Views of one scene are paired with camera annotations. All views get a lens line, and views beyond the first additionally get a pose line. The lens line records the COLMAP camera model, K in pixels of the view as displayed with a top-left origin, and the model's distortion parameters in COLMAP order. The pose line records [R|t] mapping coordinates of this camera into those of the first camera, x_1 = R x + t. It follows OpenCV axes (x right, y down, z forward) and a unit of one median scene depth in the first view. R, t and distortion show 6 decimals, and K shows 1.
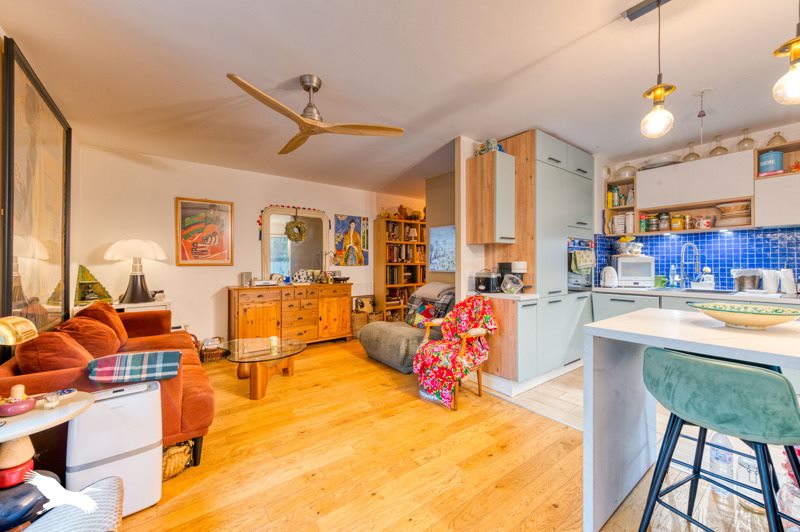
lens RADIAL K [[313.5, 0, 401.5], [0, 313.5, 262.5], [0, 0, 1]] dist [0.001022, -0.000109]
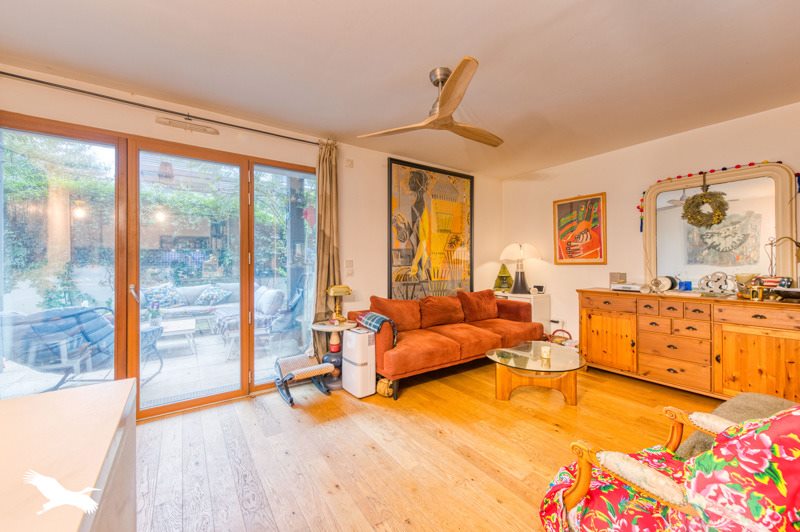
lens RADIAL K [[313.5, 0, 401.5], [0, 313.5, 262.5], [0, 0, 1]] dist [0.001022, -0.000109]
pose [[-0.044389, -0.001289, -0.999013, 0.325659], [0.007388, 0.999971, -0.001618, 0.001023], [0.998987, -0.007452, -0.044378, 0.438462]]
